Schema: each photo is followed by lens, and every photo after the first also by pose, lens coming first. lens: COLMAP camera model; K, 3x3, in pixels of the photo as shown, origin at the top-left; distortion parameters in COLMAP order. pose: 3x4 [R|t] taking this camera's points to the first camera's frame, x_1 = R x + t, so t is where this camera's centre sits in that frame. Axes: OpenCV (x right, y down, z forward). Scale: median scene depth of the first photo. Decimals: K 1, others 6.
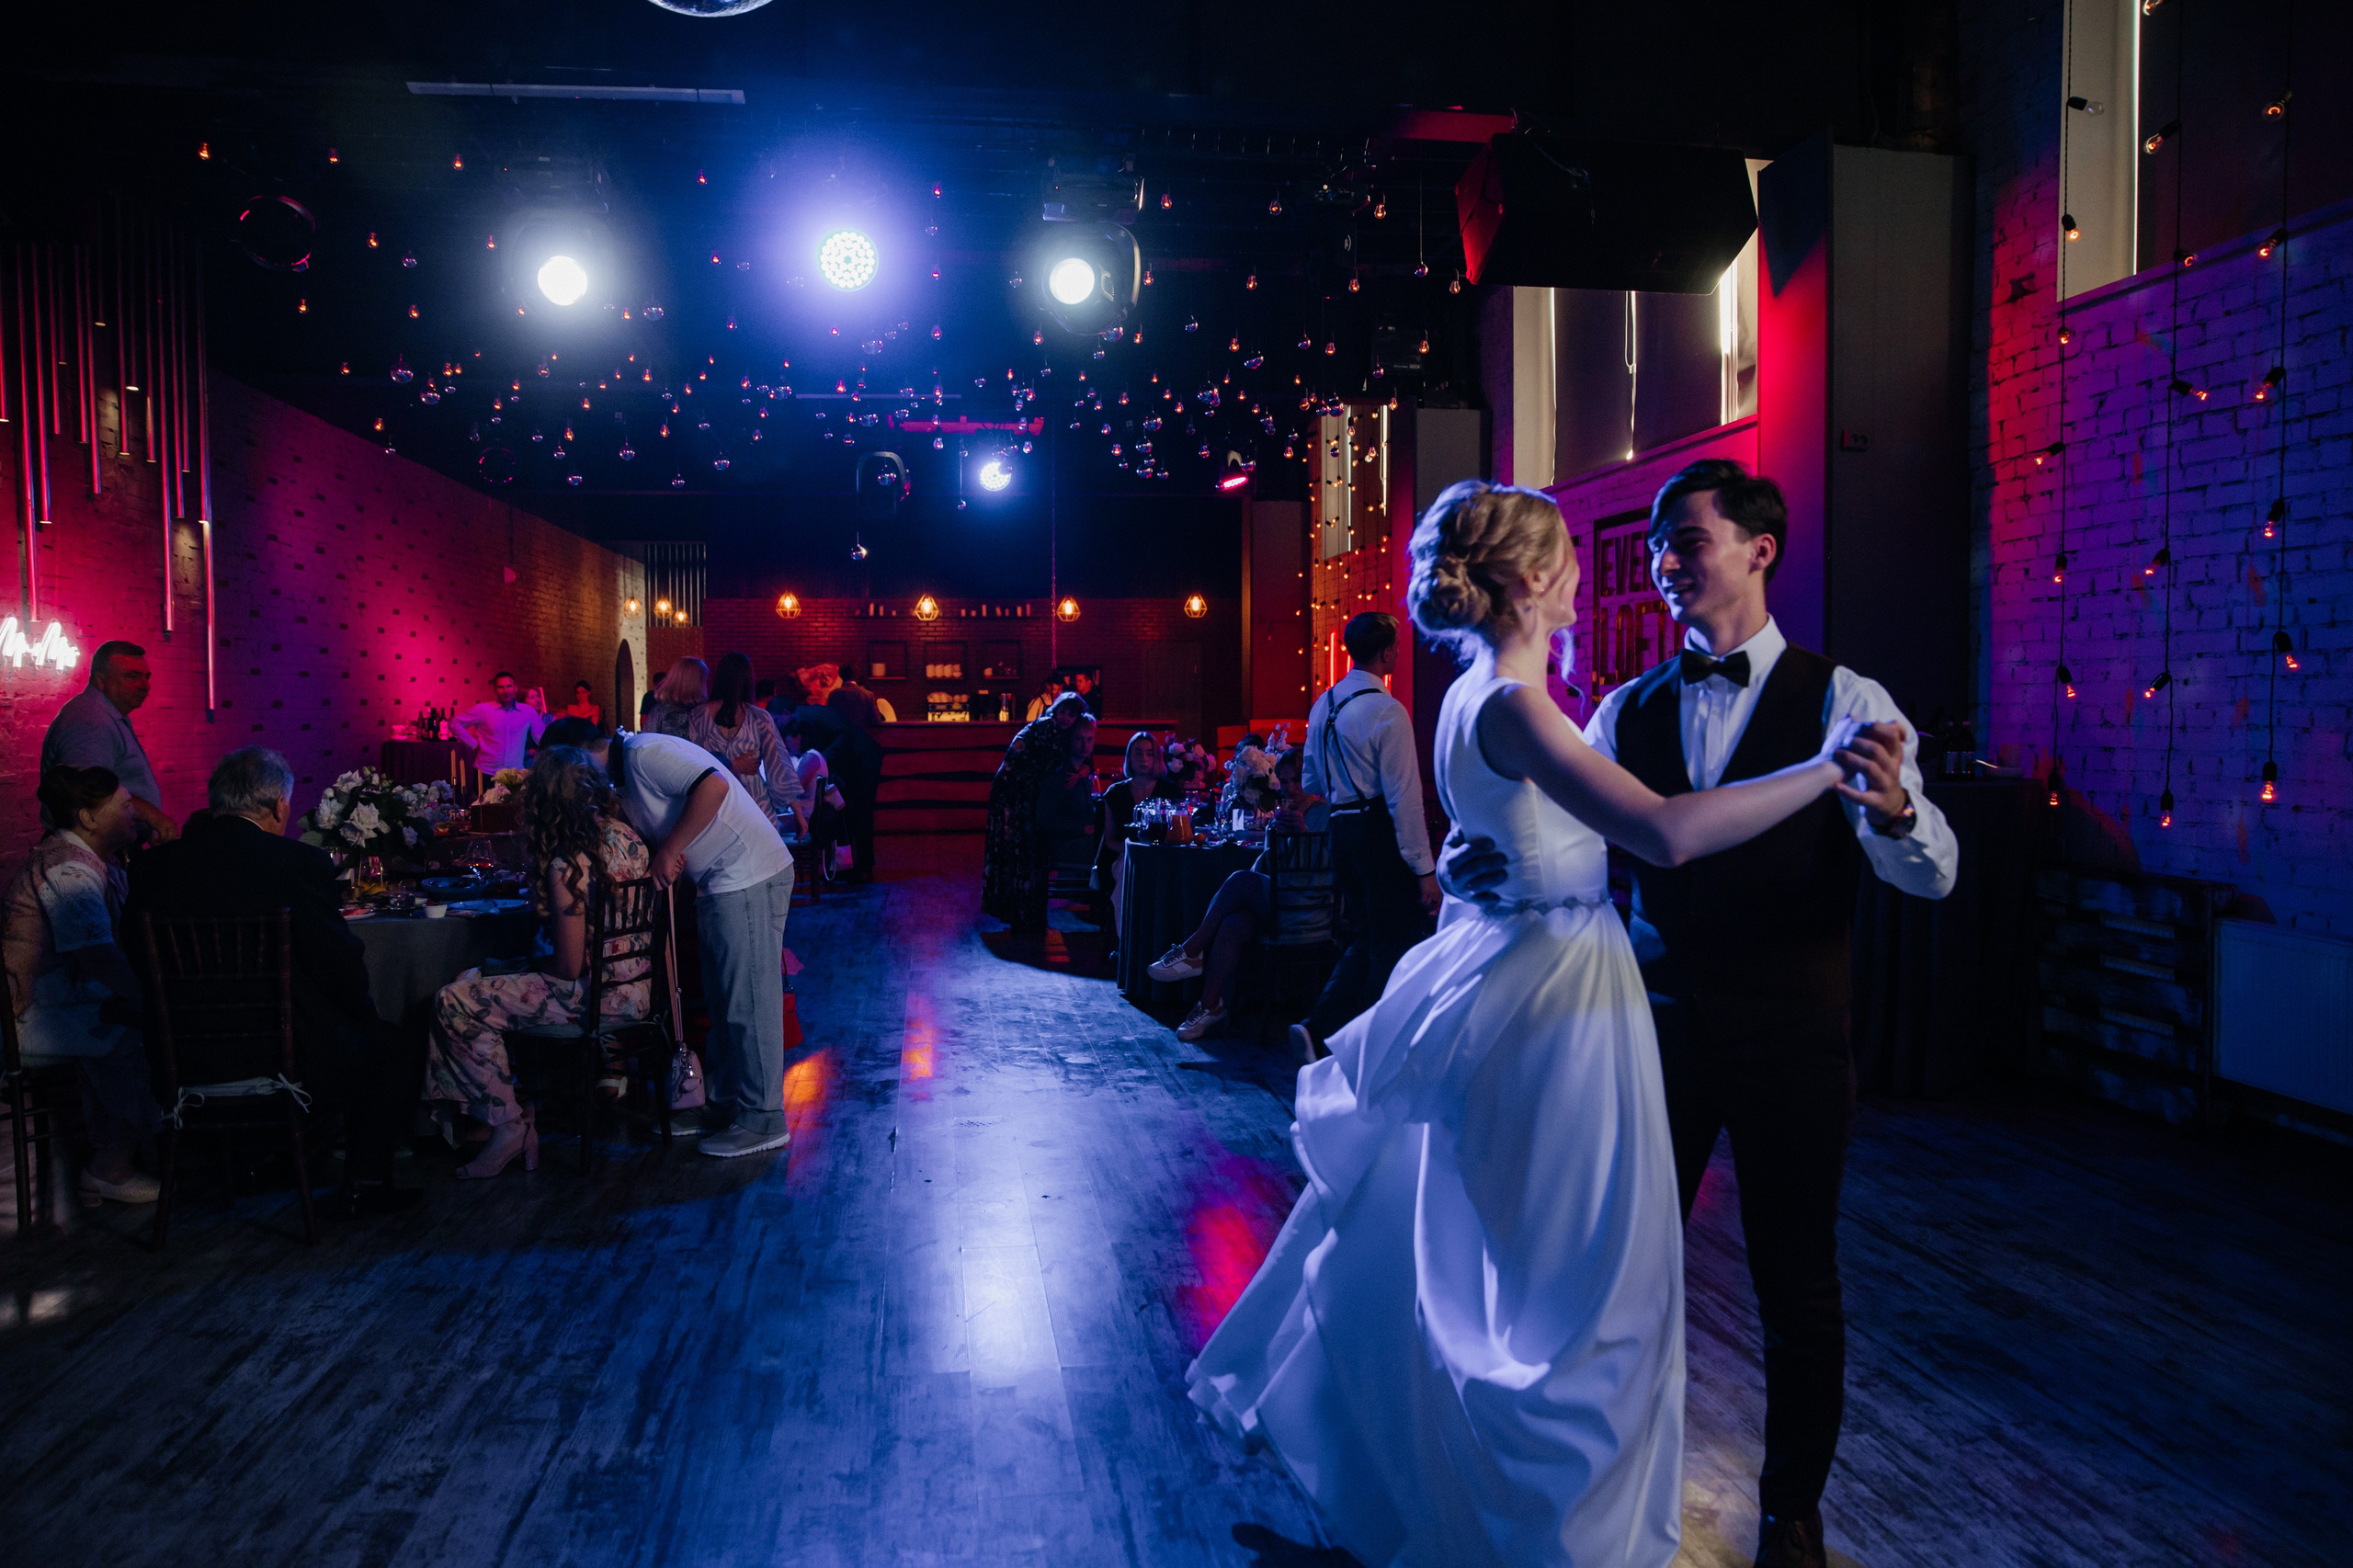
lens RADIAL K [[1623.2, 0, 1228.9], [0, 1623.2, 788.2], [0, 0, 1]] dist [-0.118627, 0.081594]
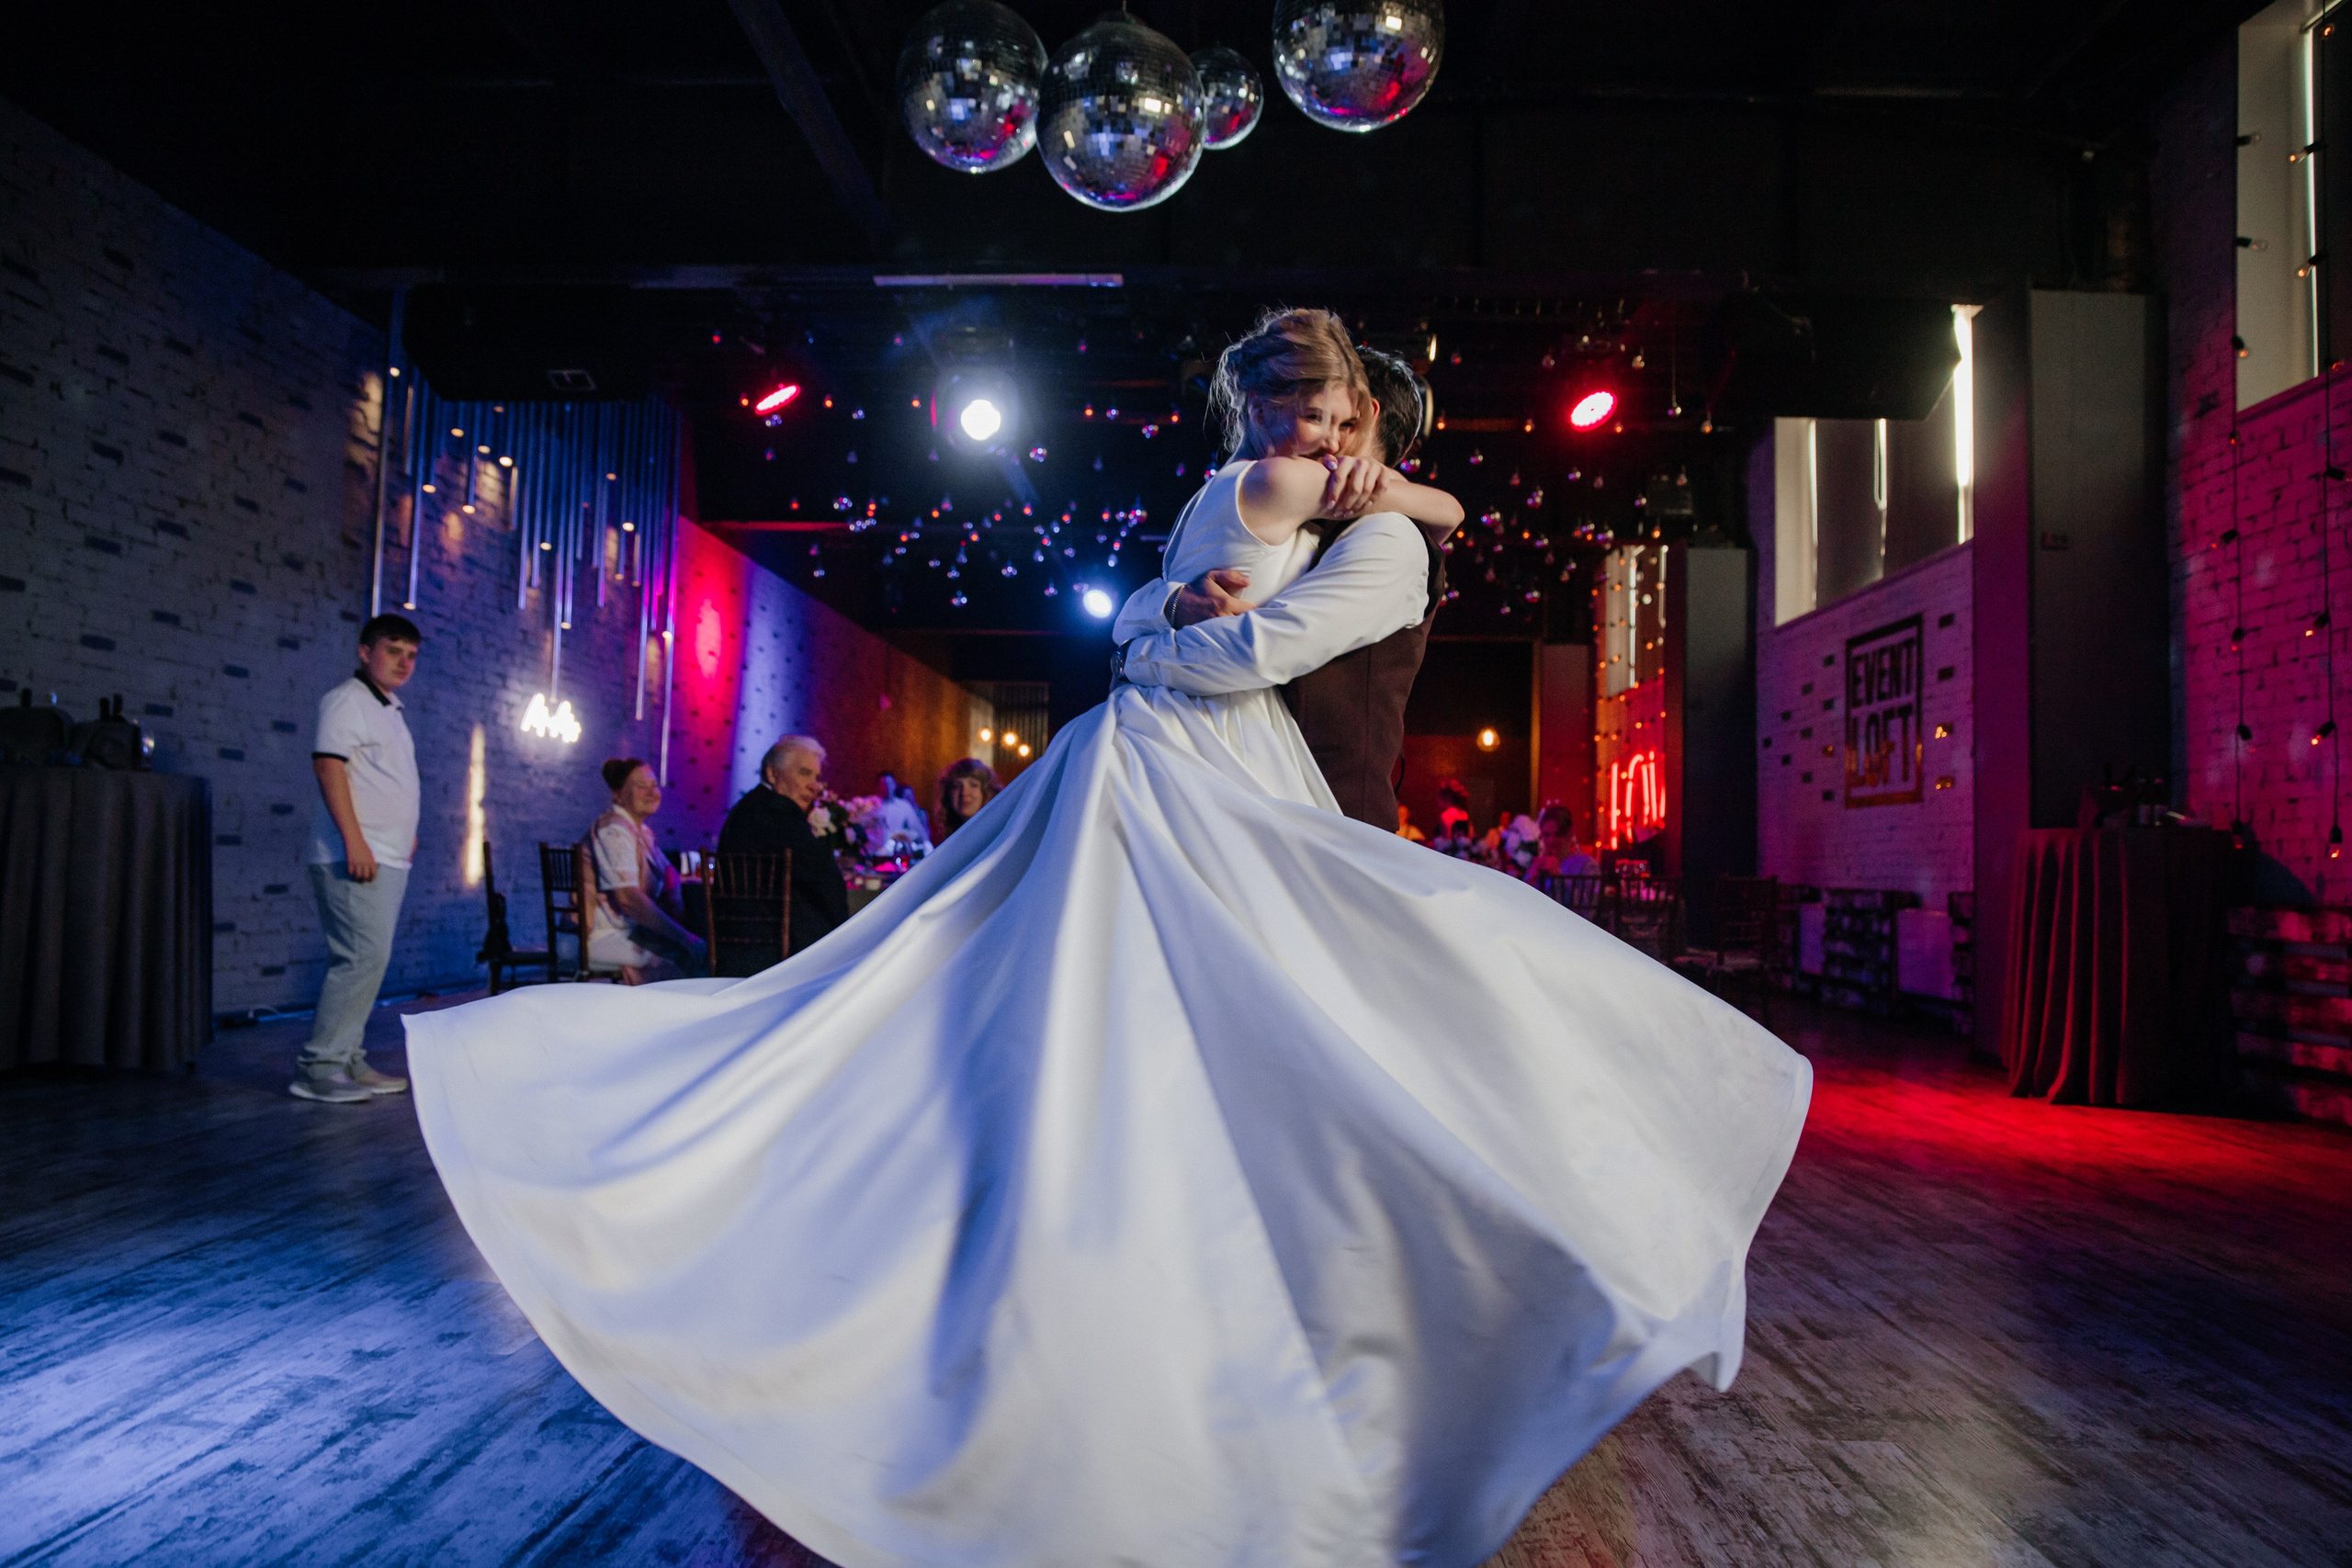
lens RADIAL K [[1622.4, 0, 1228.4], [0, 1622.4, 788.2], [0, 0, 1]] dist [-0.118627, 0.081594]
pose [[0.982304, 0.014637, -0.186722, 0.023084], [-0.036285, 0.992926, -0.113057, 0.099965], [0.183746, 0.117831, 0.975886, -0.178730]]
